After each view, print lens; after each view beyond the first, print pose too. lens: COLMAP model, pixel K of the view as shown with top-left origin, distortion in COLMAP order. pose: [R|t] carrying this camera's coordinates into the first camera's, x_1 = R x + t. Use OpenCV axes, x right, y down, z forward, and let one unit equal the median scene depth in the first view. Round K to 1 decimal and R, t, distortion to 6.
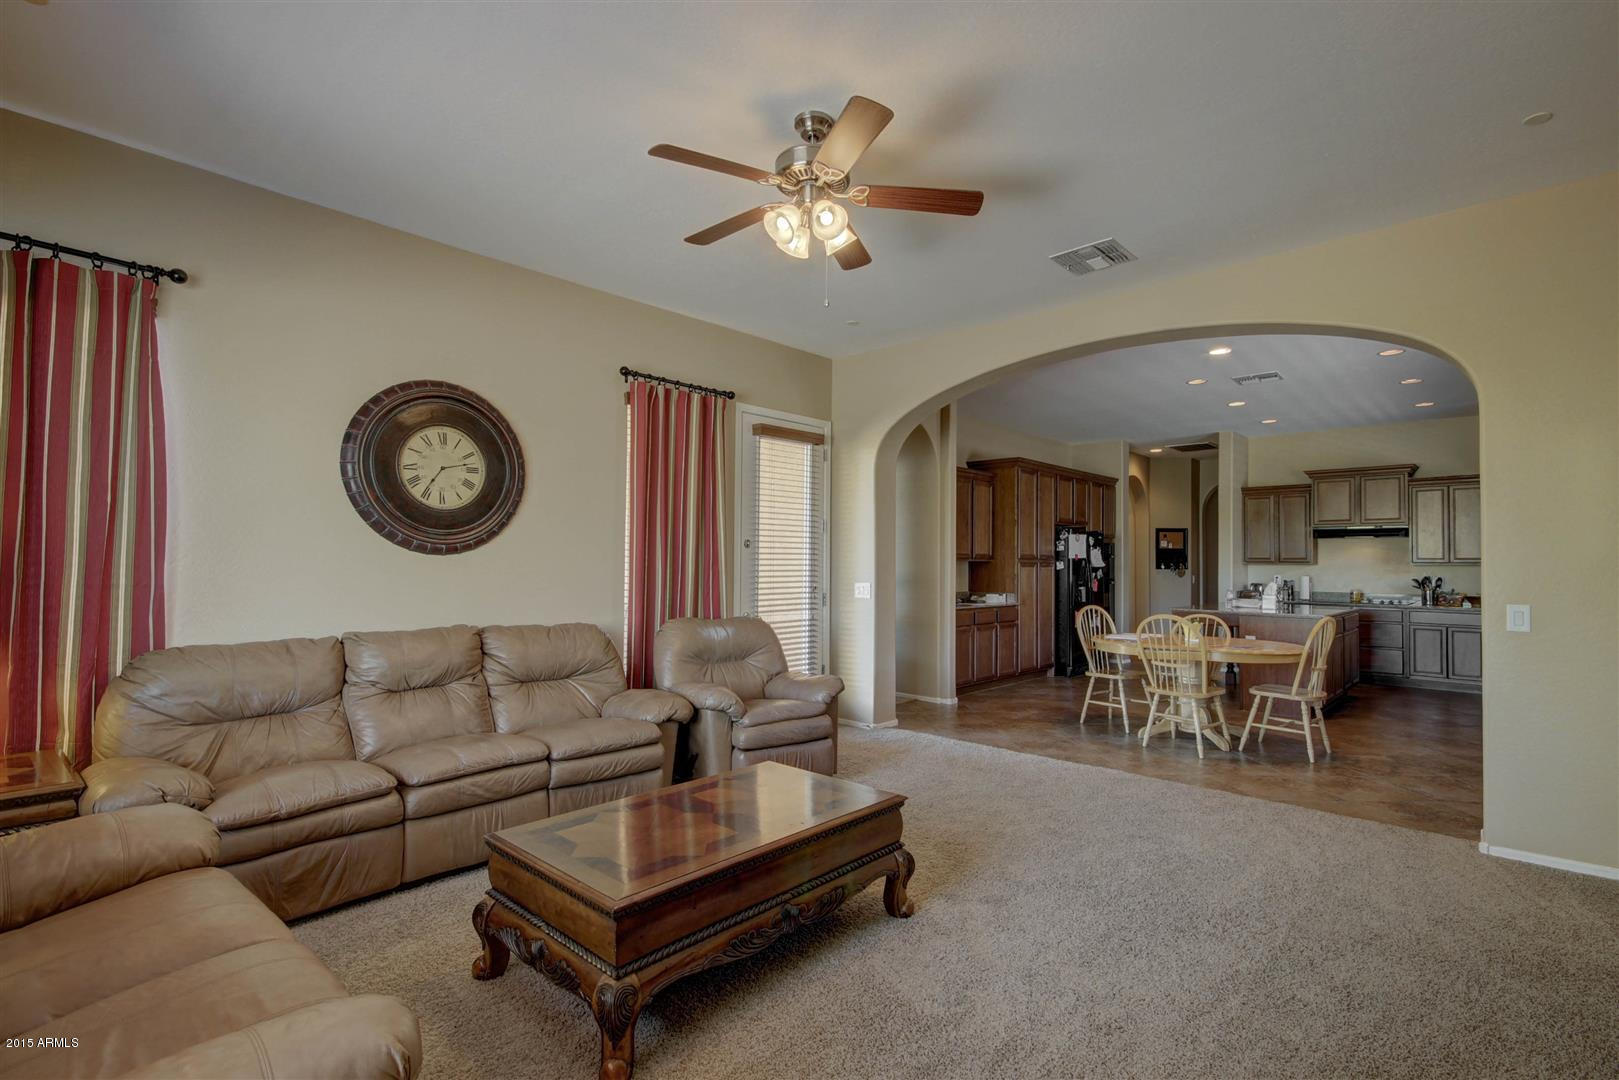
lens RADIAL K [[757.8, 0, 798.6], [0, 757.8, 543.2], [0, 0, 1]] dist [0.005935, 0.000855]
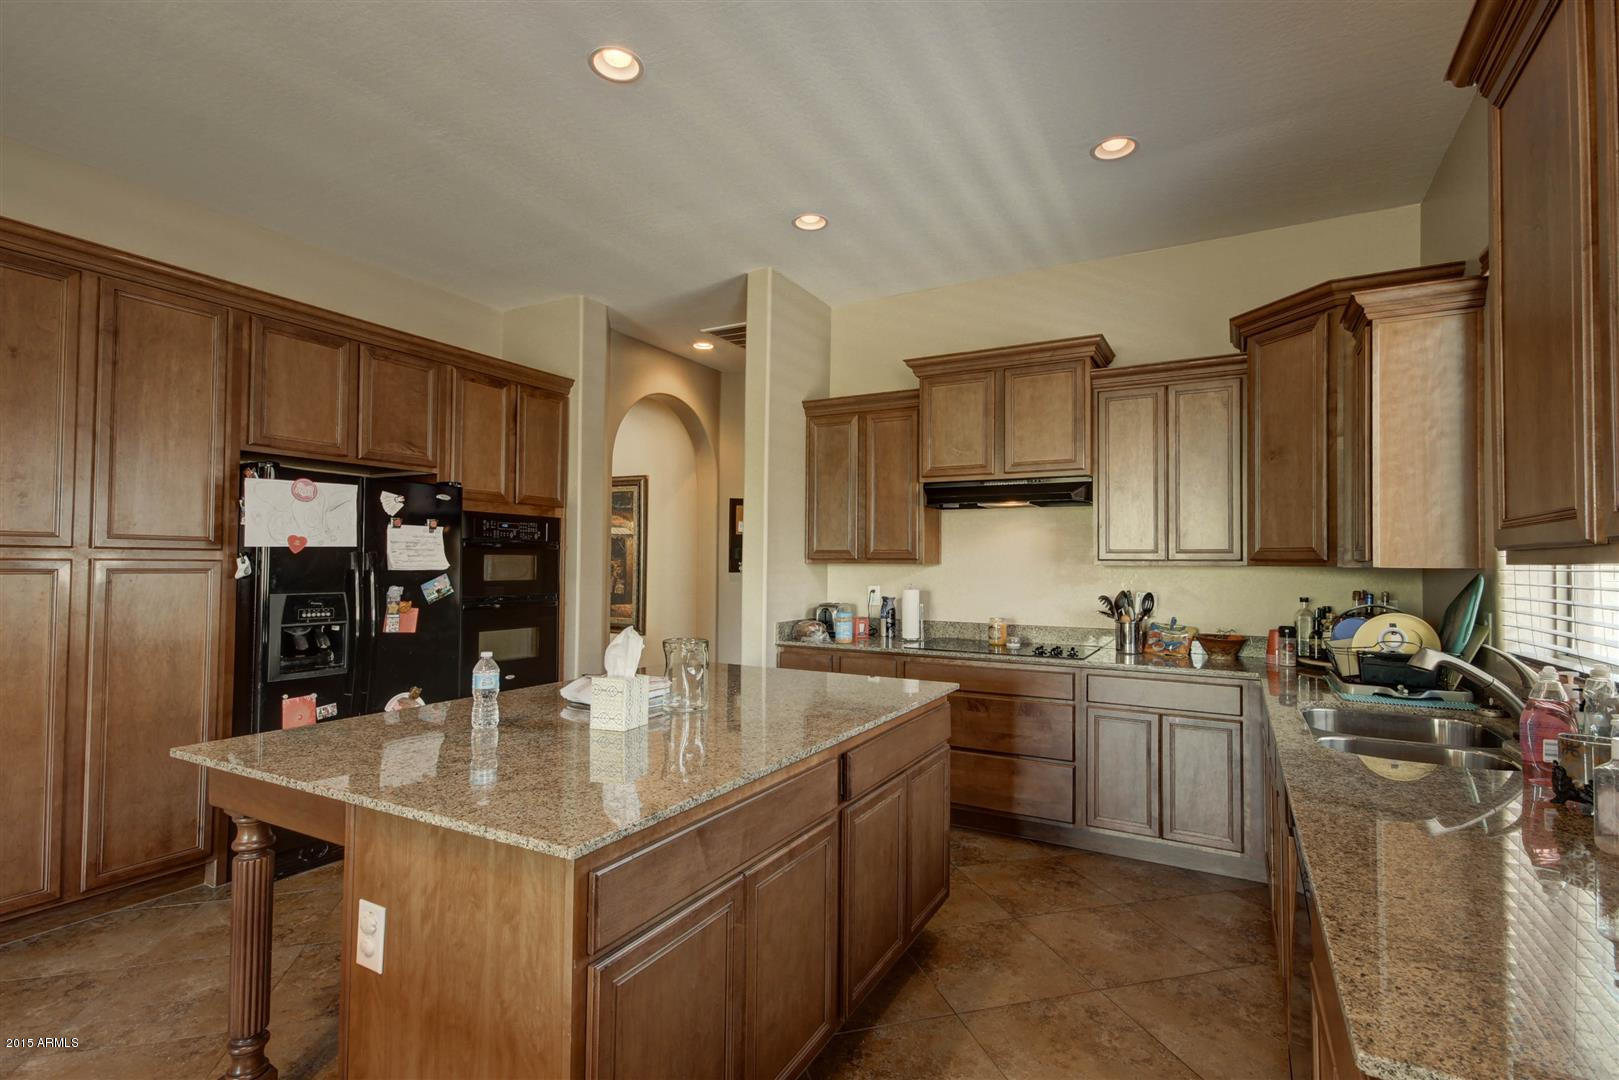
lens RADIAL K [[757.8, 0, 815.8], [0, 757.8, 546.2], [0, 0, 1]] dist [0.005935, 0.000855]
pose [[0.965105, 0.005589, 0.261805, 0.514411], [-0.006409, 0.999977, 0.002277, 0.017251], [-0.261786, -0.003875, 0.965118, 0.595788]]
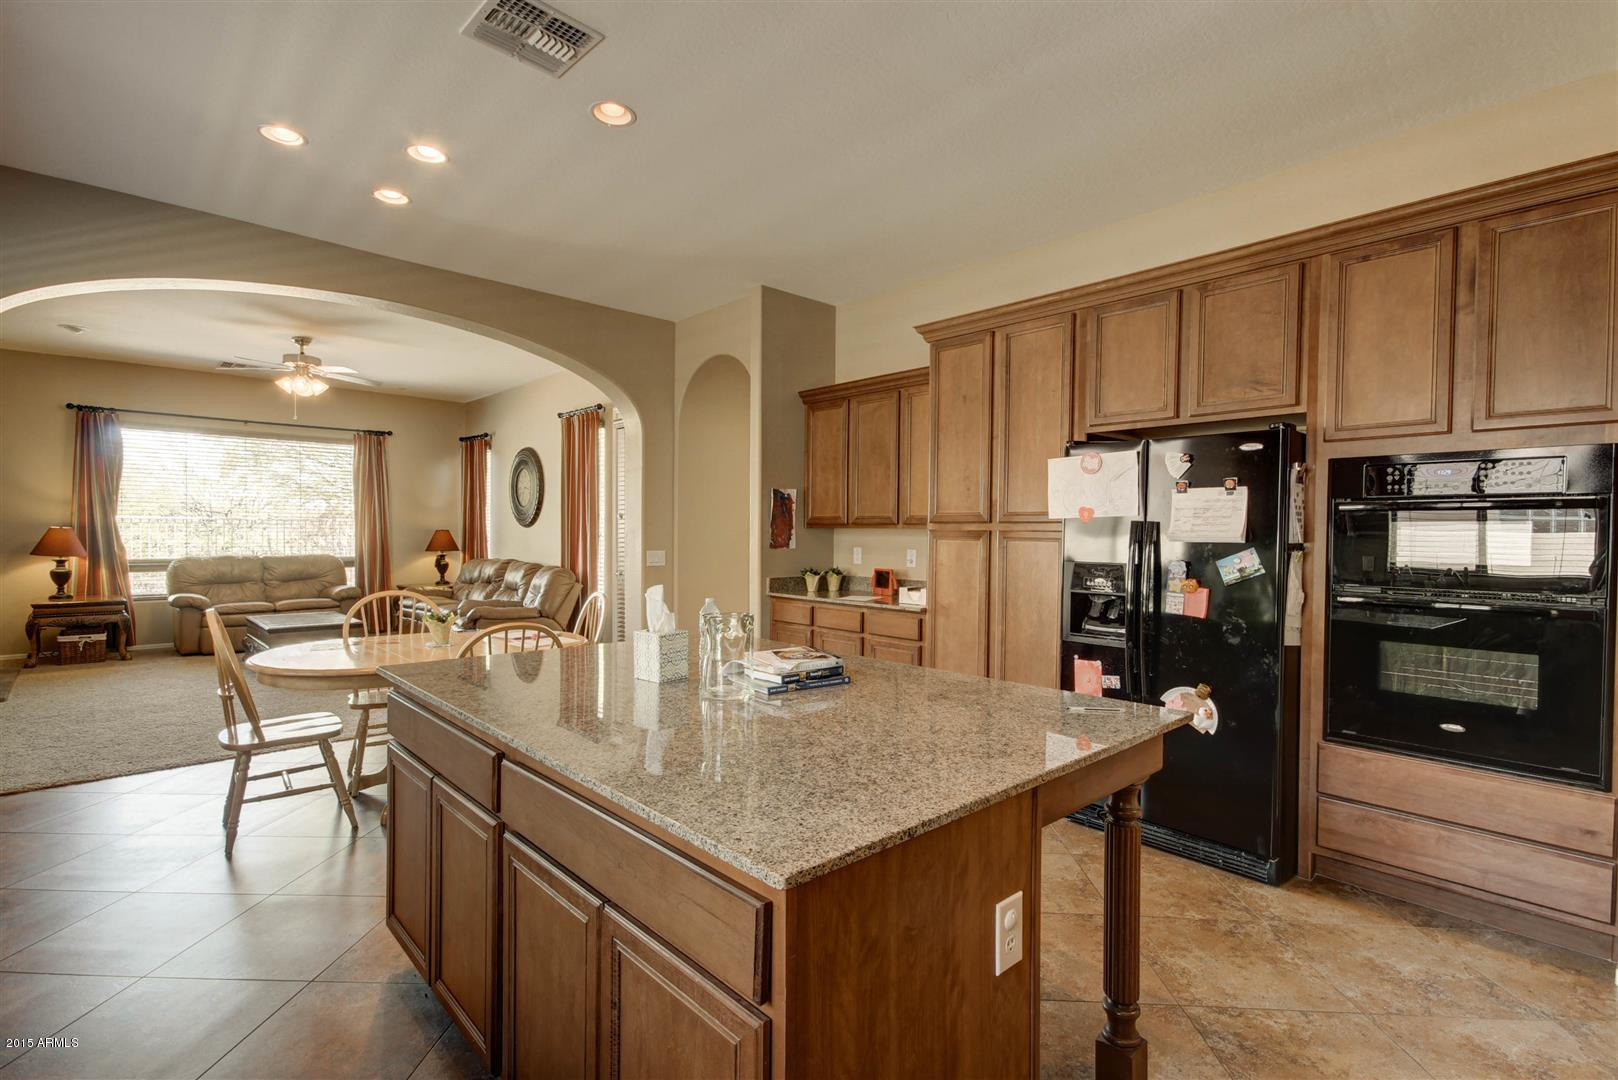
lens RADIAL K [[757.3, 0, 805.4], [0, 757.3, 538.3], [0, 0, 1]] dist [0.005935, 0.000855]
pose [[-0.060199, 0.006649, -0.998164, 0.758964], [0.023818, 0.999703, 0.005222, 0.024713], [0.997902, -0.023460, -0.060340, 0.891891]]
